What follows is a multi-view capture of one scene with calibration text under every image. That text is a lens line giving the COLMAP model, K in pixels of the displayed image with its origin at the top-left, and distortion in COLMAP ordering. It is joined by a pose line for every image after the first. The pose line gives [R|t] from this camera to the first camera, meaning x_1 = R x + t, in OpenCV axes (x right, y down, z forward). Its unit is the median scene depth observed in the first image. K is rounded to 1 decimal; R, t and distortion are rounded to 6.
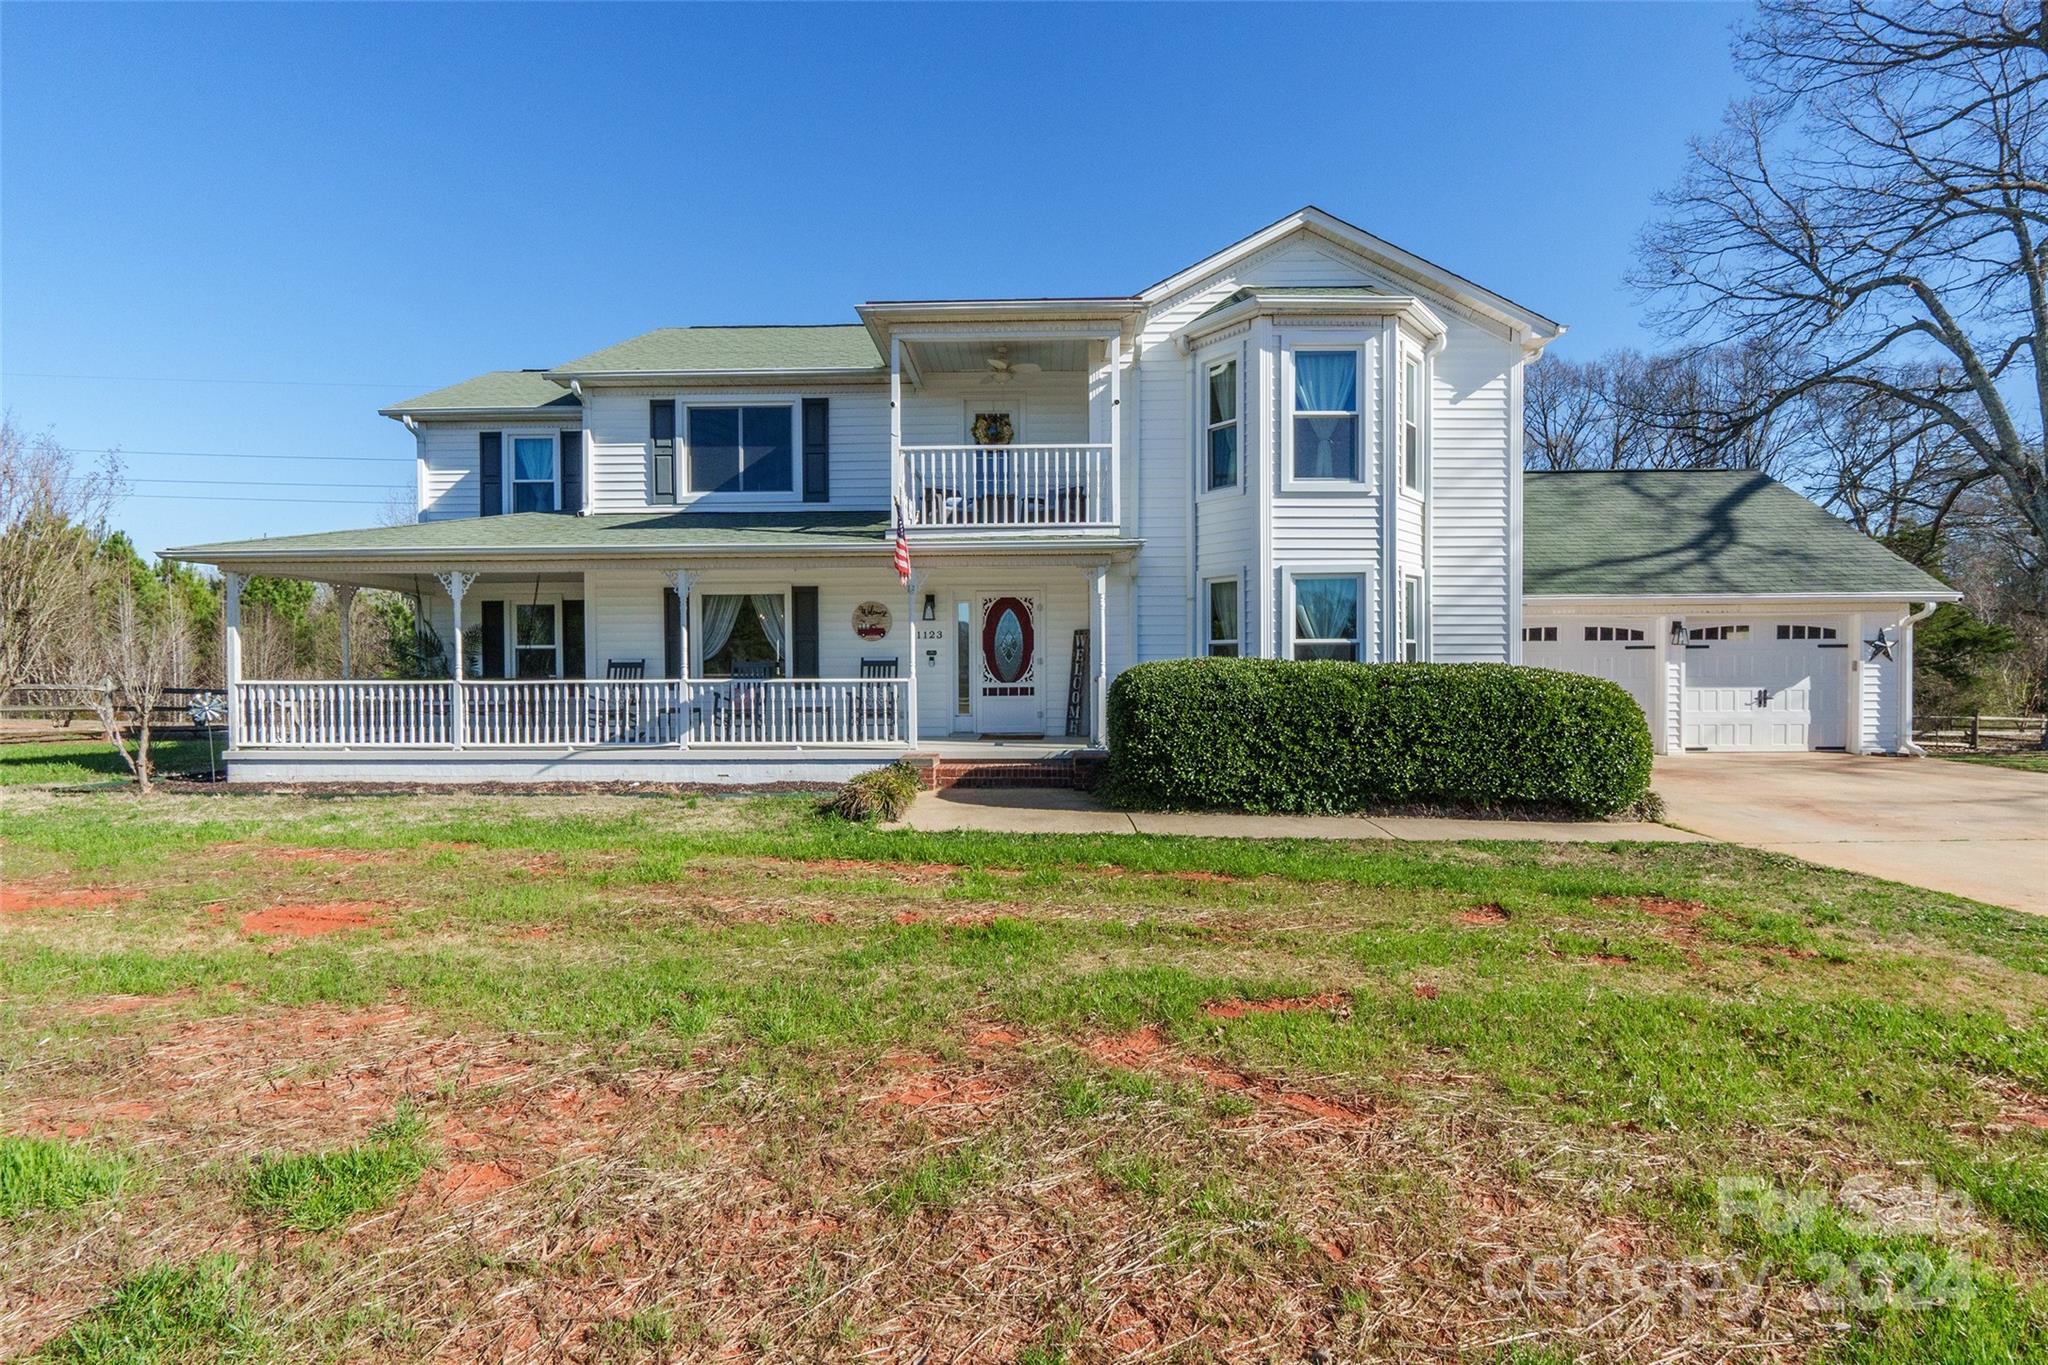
lens RADIAL K [[935.7, 0, 1021.0], [0, 935.7, 673.5], [0, 0, 1]] dist [-0.008719, -0.000861]
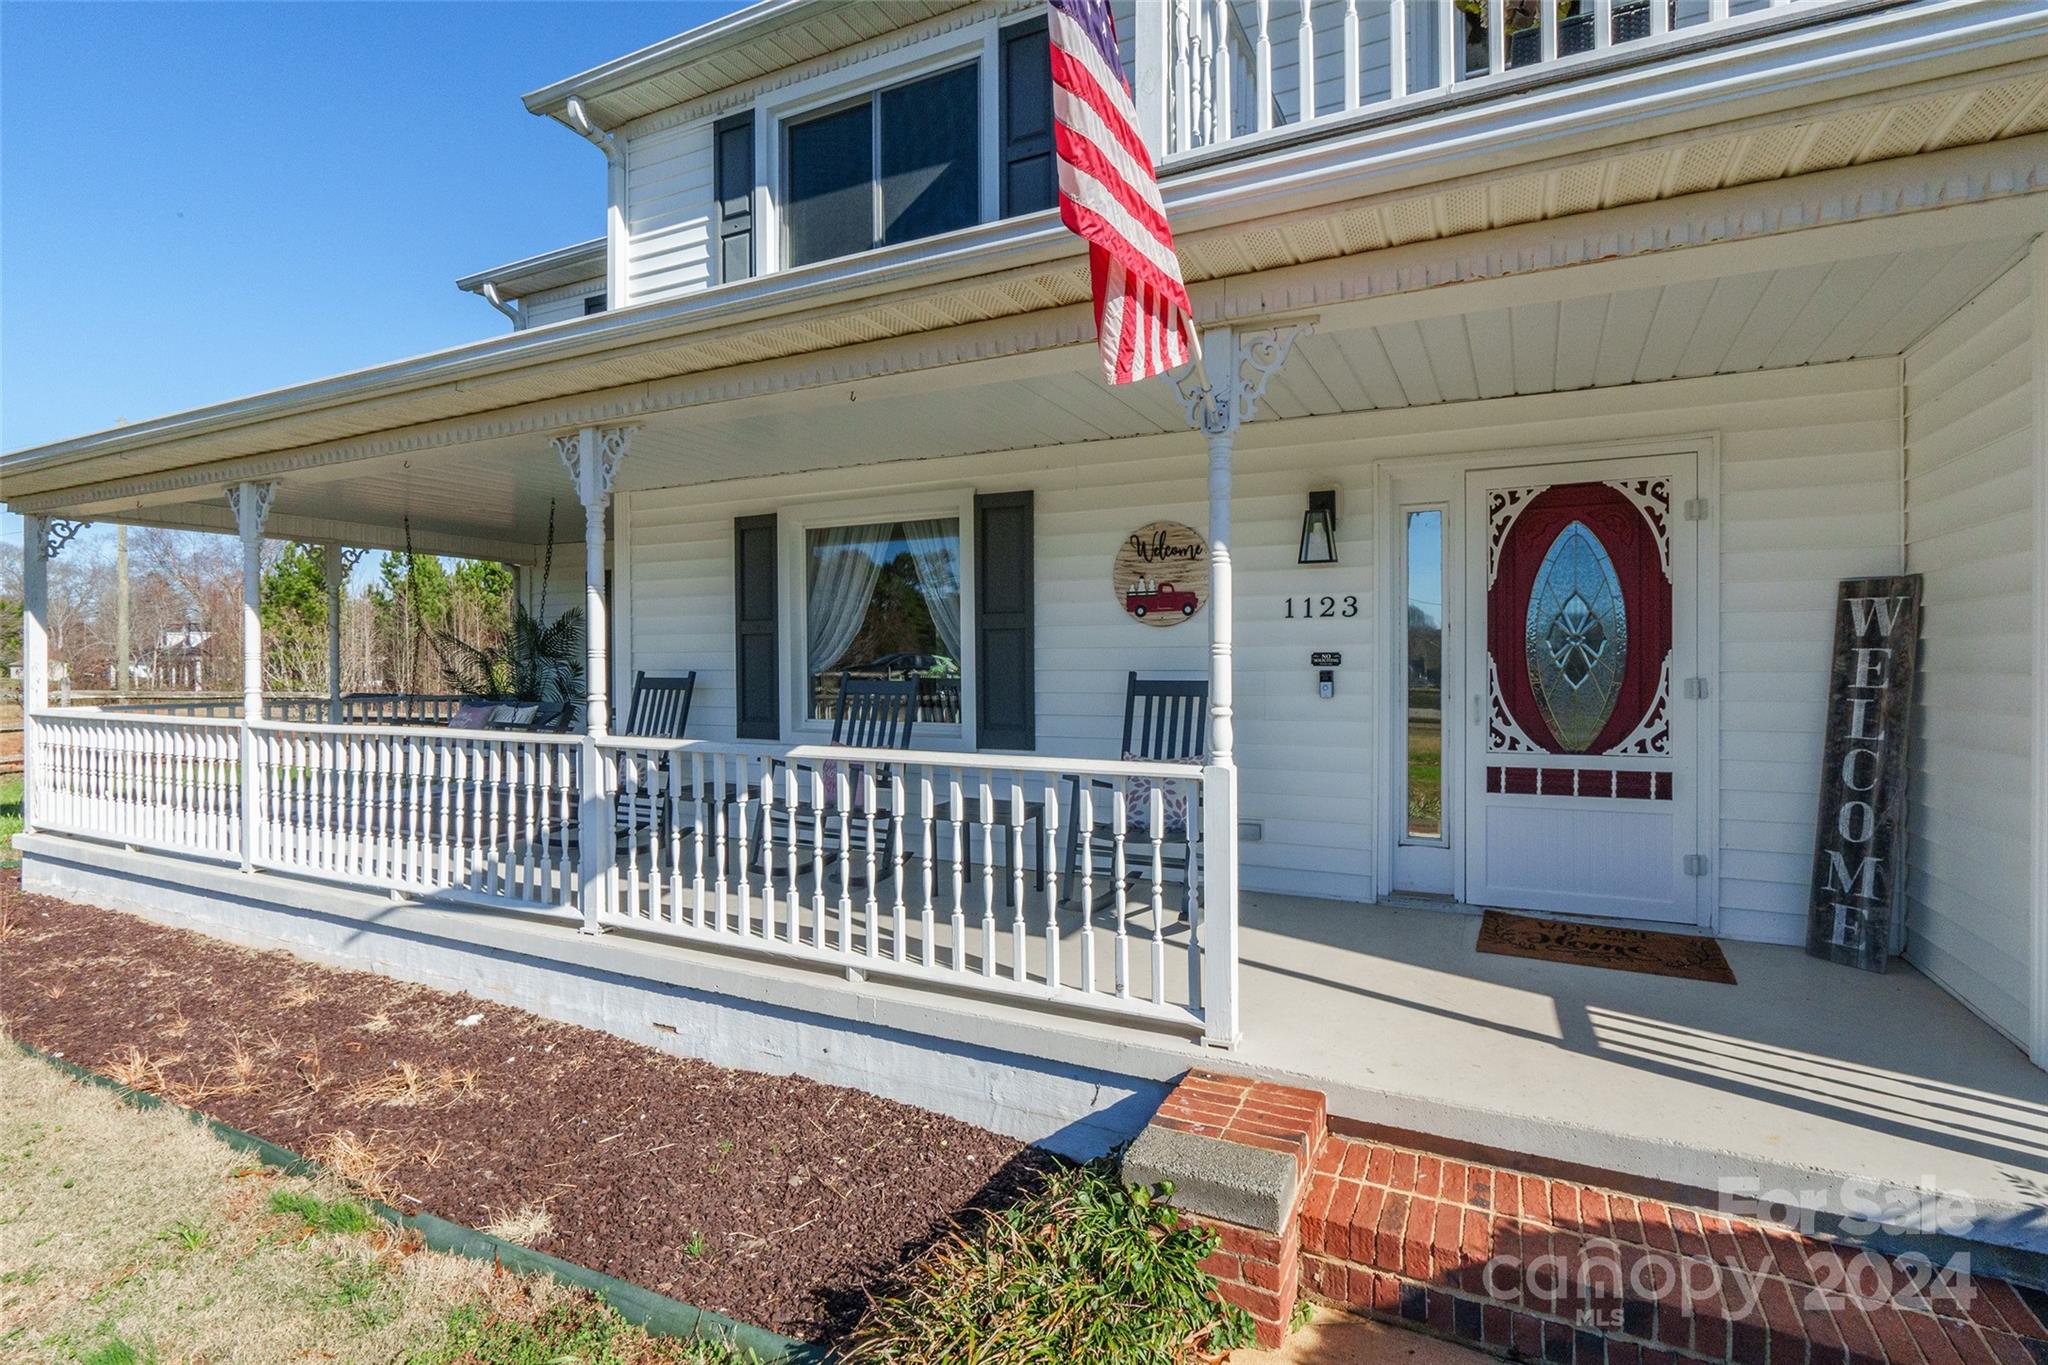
lens RADIAL K [[935.7, 0, 1067.8], [0, 935.7, 668.4], [0, 0, 1]] dist [-0.008719, -0.000861]
pose [[0.917558, 0.005915, -0.397557, -0.045746], [-0.008758, 0.999947, -0.005338, -0.016039], [0.397505, 0.008380, 0.917562, 0.644219]]
